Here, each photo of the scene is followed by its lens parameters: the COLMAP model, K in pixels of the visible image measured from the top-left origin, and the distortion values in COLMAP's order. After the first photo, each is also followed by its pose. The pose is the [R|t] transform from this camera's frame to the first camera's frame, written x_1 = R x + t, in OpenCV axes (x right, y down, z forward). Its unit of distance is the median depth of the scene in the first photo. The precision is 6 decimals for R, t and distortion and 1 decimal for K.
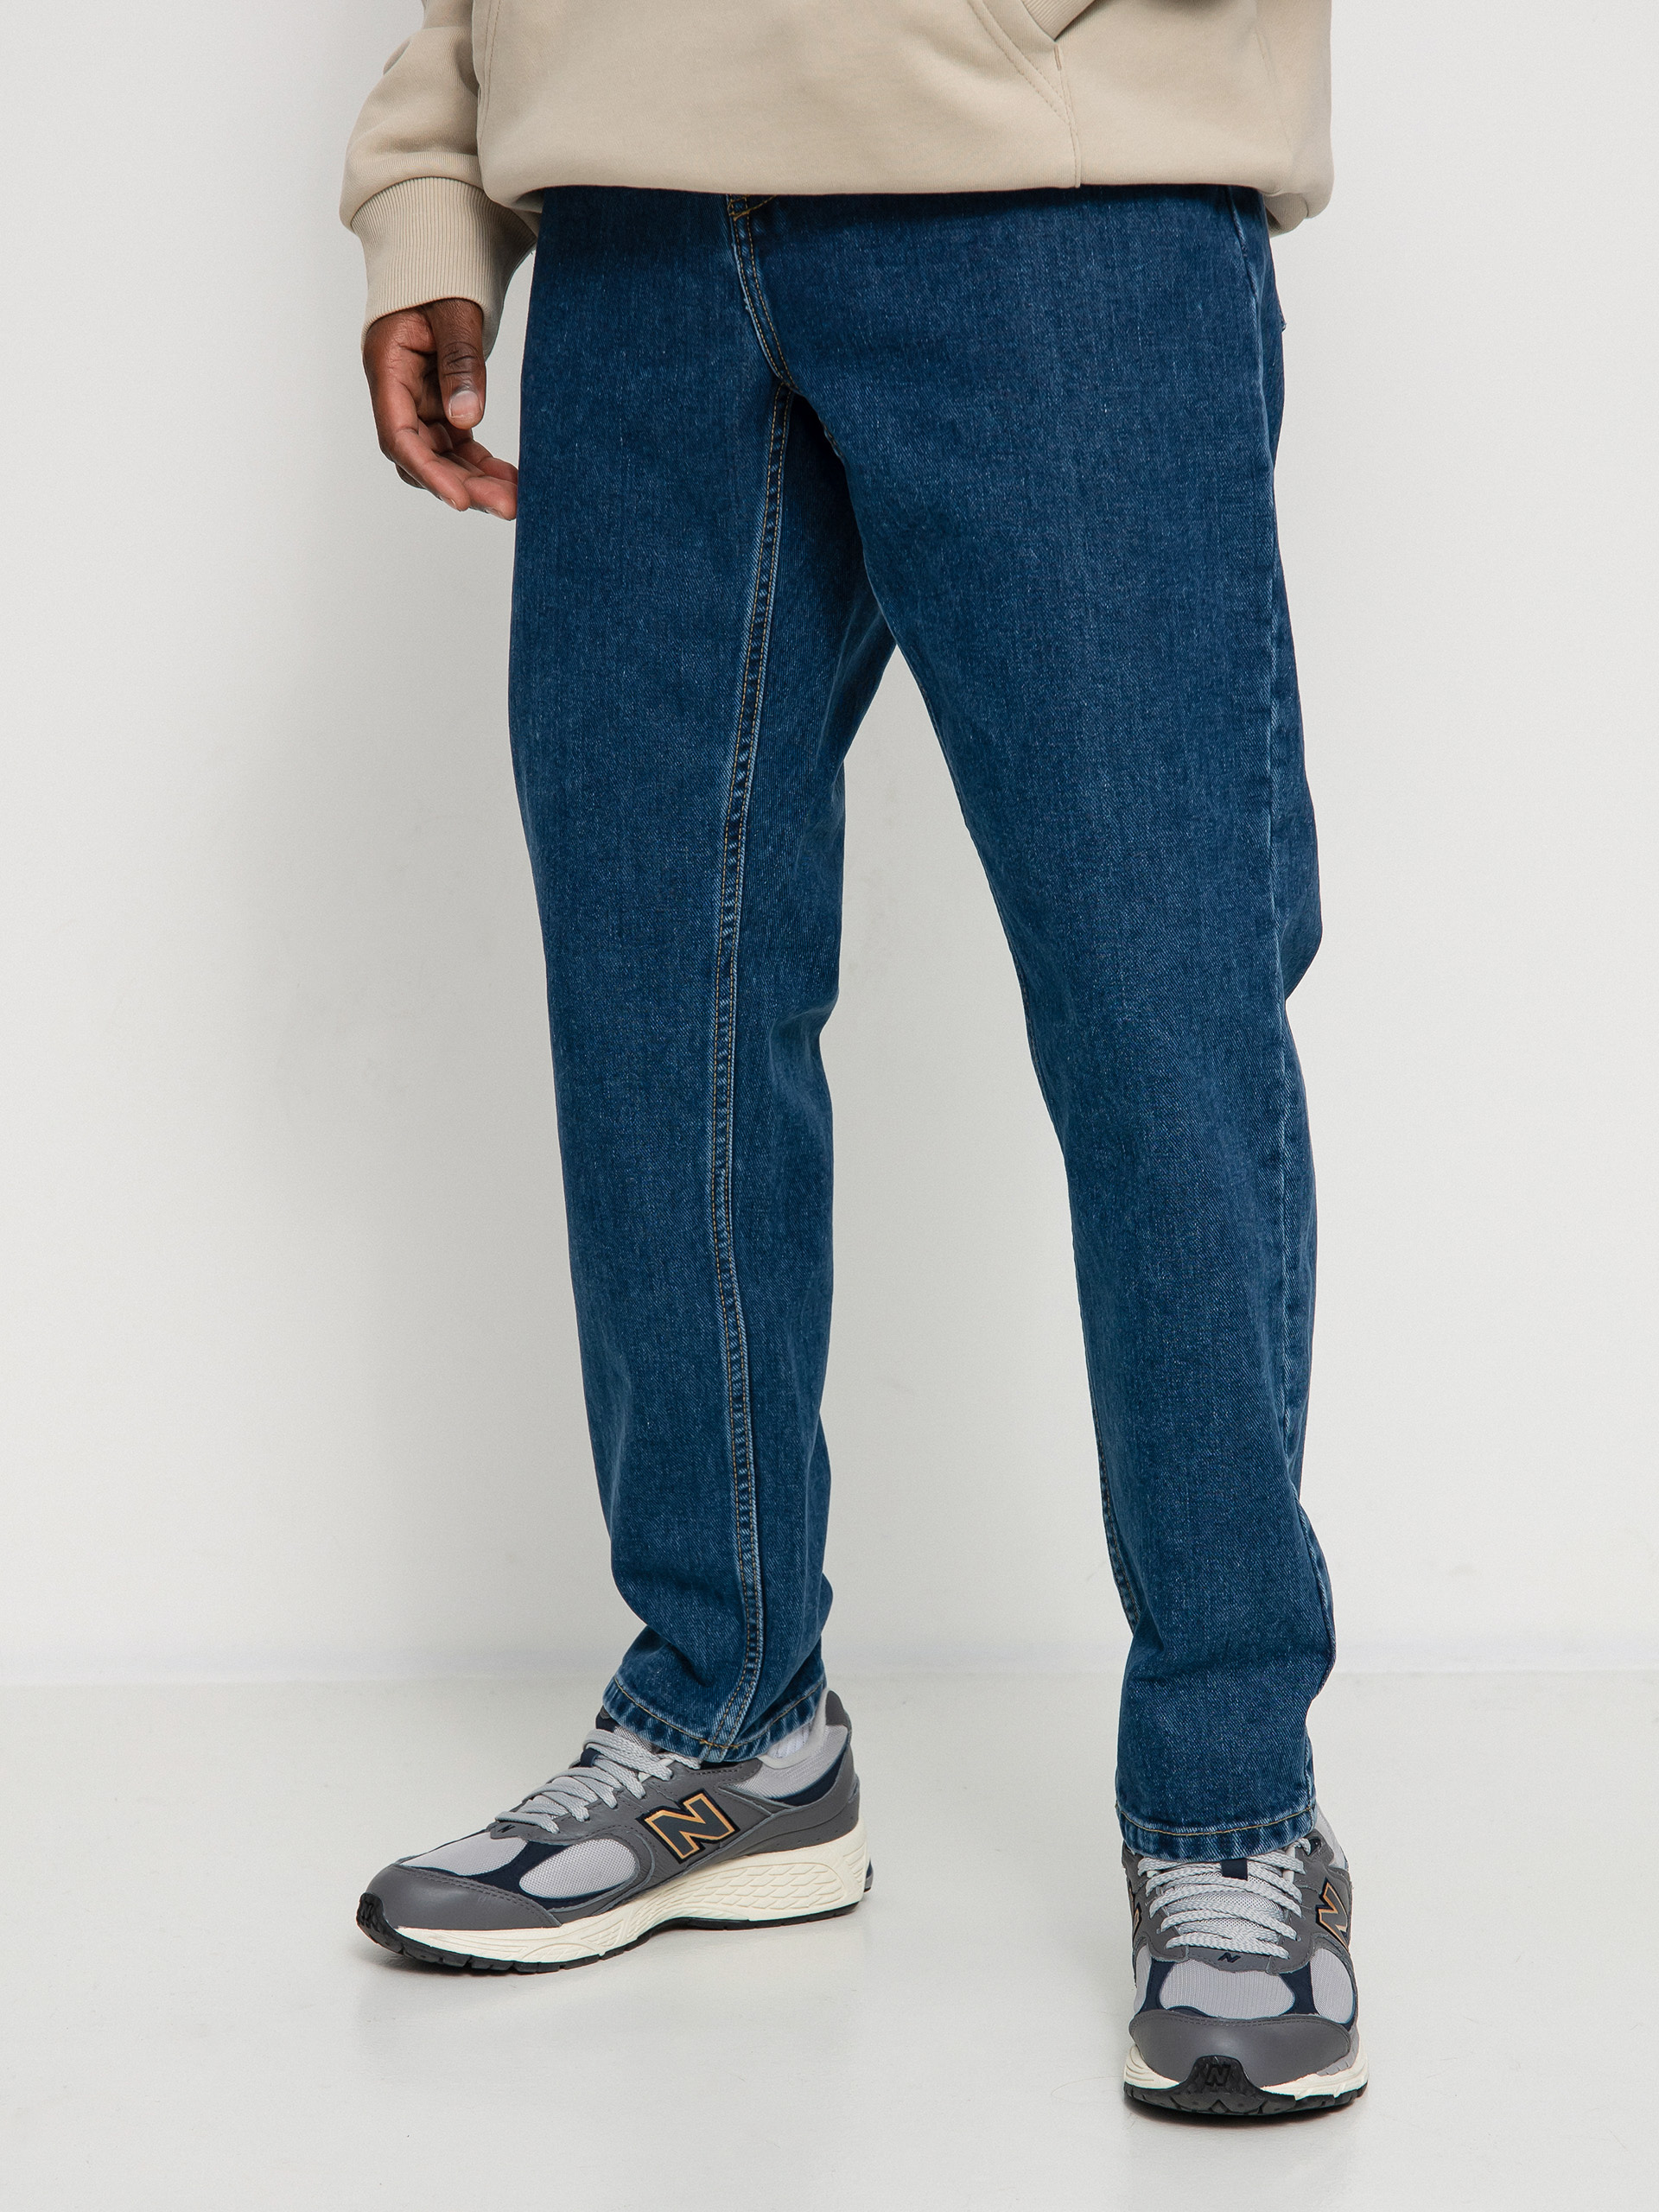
lens RADIAL K [[4118.3, 0, 827.4], [0, 4118.3, 1103.3], [0, 0, 1]] dist [1.349208, -3.813489]
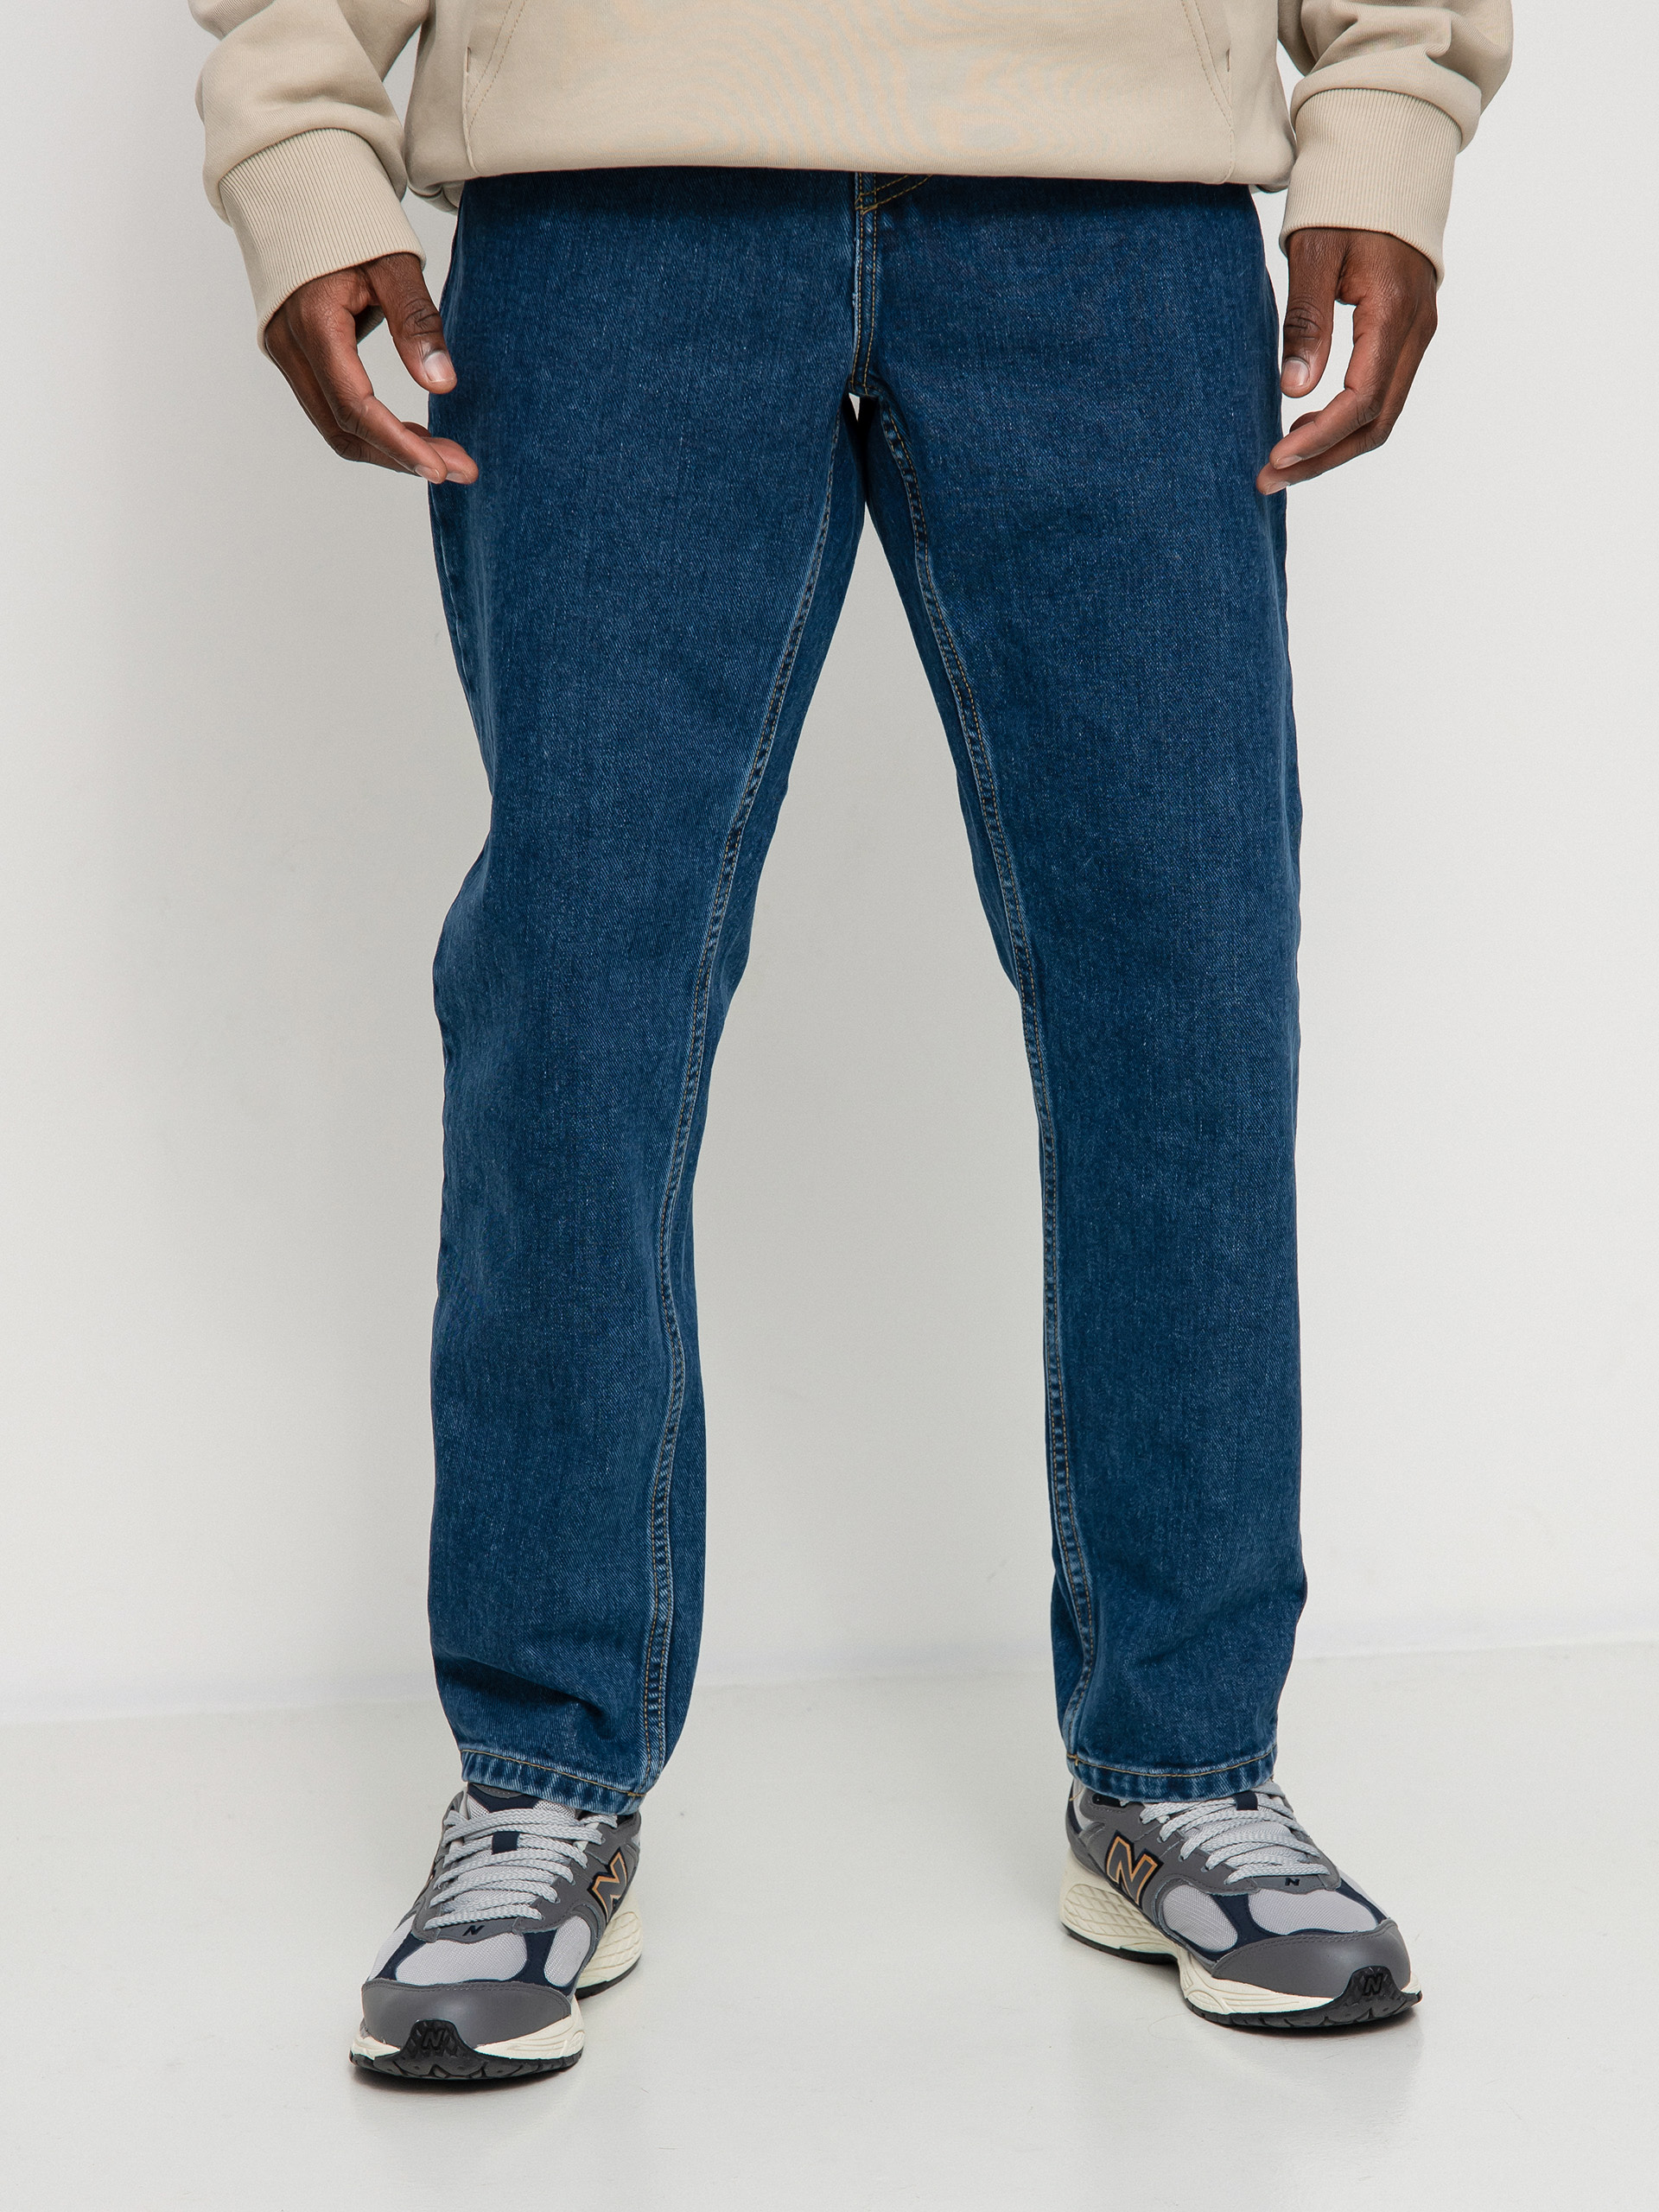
lens RADIAL K [[4280.8, 0, 827.6], [0, 4280.8, 1111.5], [0, 0, 1]] dist [1.235576, 0.013661]
pose [[0.779898, -0.091120, 0.619238, -0.659569], [0.074830, 0.995824, 0.052290, -0.056268], [-0.621417, 0.005557, 0.783460, 0.214458]]
